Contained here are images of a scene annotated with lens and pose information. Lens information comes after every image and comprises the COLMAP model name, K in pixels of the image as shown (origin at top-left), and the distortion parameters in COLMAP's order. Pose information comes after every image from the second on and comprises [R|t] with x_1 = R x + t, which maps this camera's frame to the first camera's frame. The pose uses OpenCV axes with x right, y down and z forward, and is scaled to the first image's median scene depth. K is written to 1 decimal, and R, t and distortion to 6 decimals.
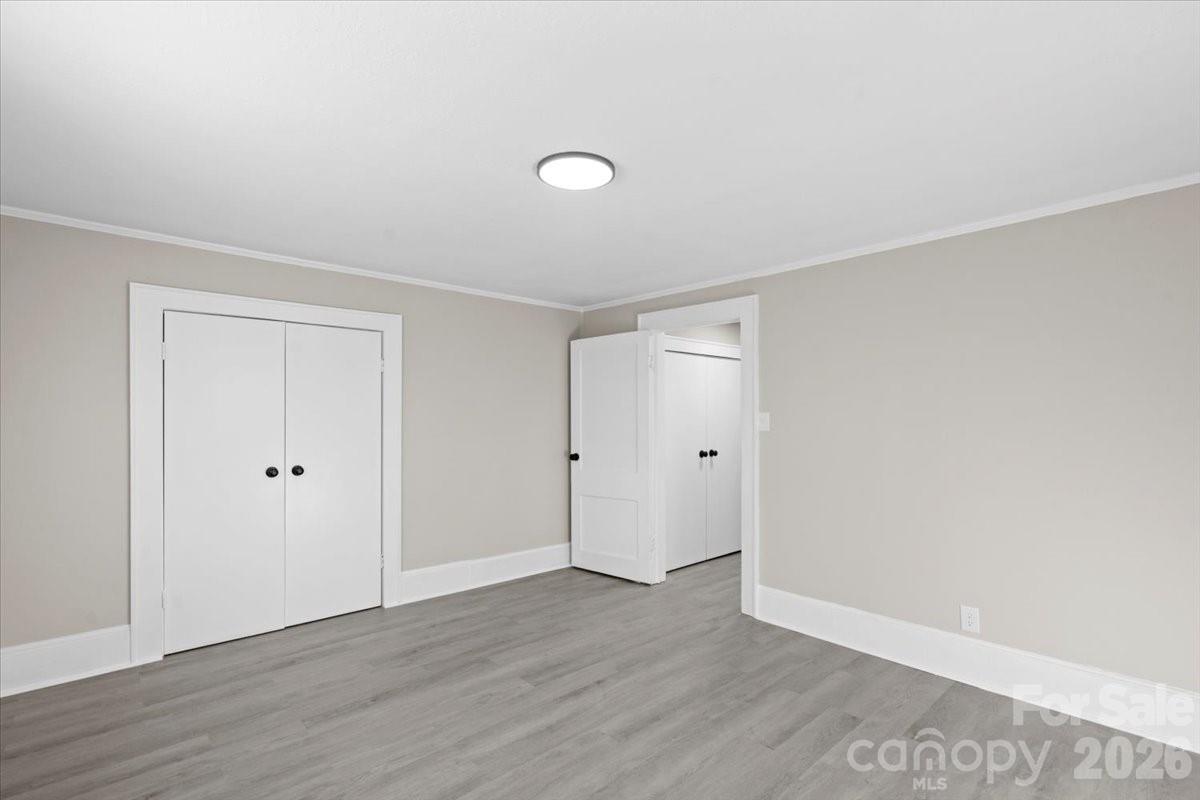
lens RADIAL K [[552.7, 0, 600.0], [0, 552.7, 400.0], [0, 0, 1]] dist [-0.003699, -0.000009]
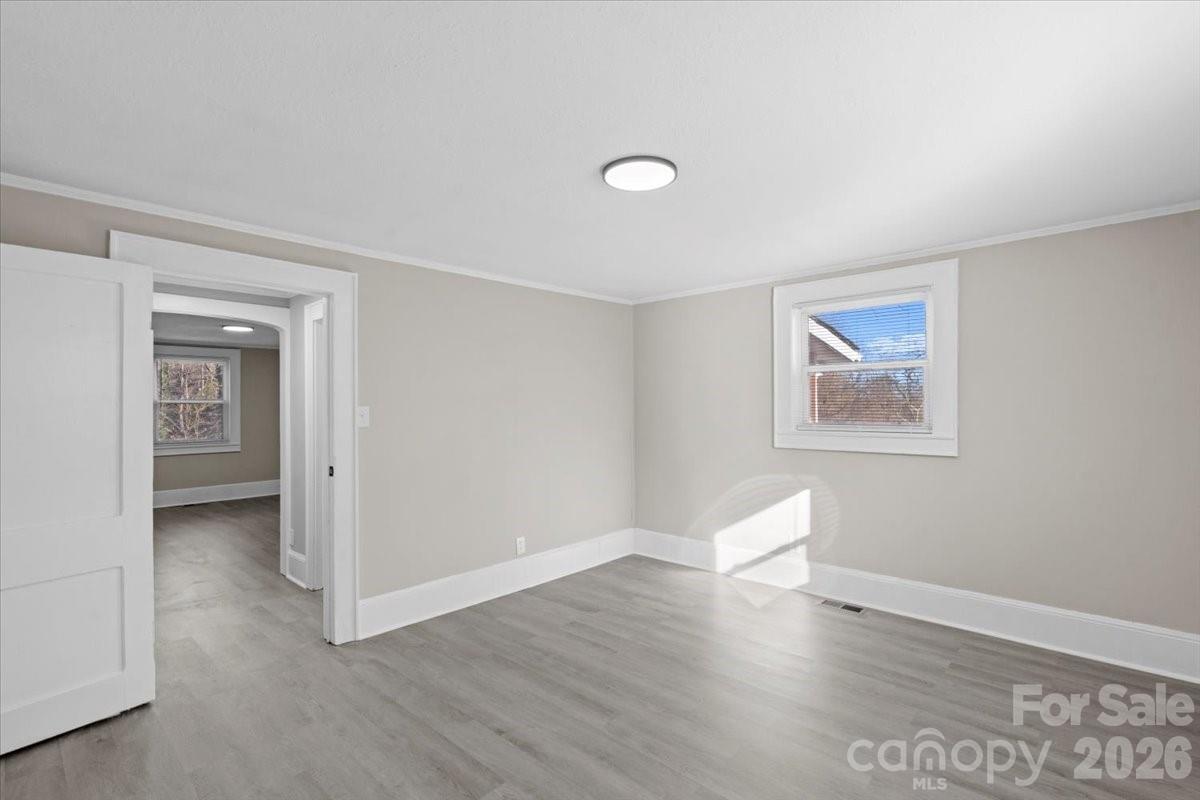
lens RADIAL K [[552.7, 0, 600.0], [0, 552.7, 400.0], [0, 0, 1]] dist [-0.003699, -0.000009]
pose [[-0.063898, 0.007254, 0.997930, -0.821788], [-0.014964, 0.999854, -0.008226, 0.018588], [-0.997844, -0.015458, -0.063780, 0.892156]]
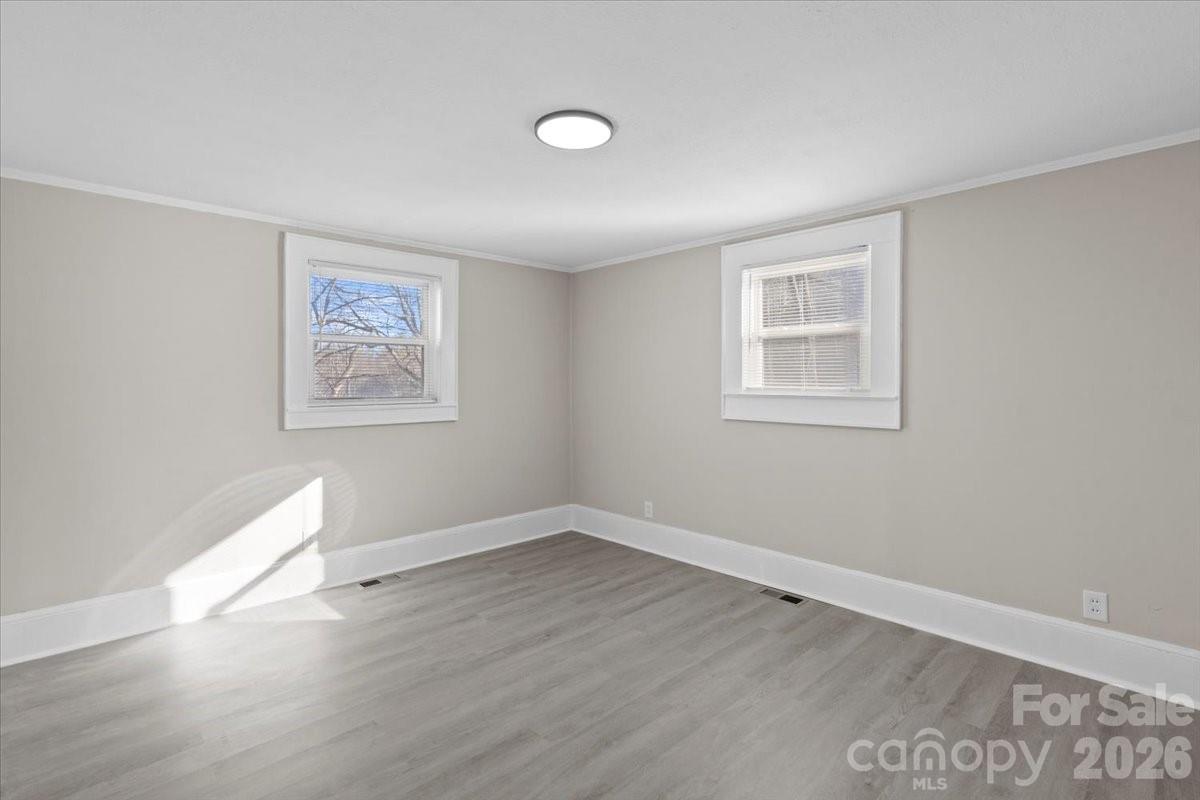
lens RADIAL K [[578.8, 0, 592.4], [0, 578.8, 384.9], [0, 0, 1]] dist [-0.002026, 0.000078]
pose [[-0.999865, -0.002903, -0.016172, -0.042904], [-0.002689, 0.999908, -0.013264, 0.043402], [0.016209, -0.013218, -0.999781, 1.583618]]
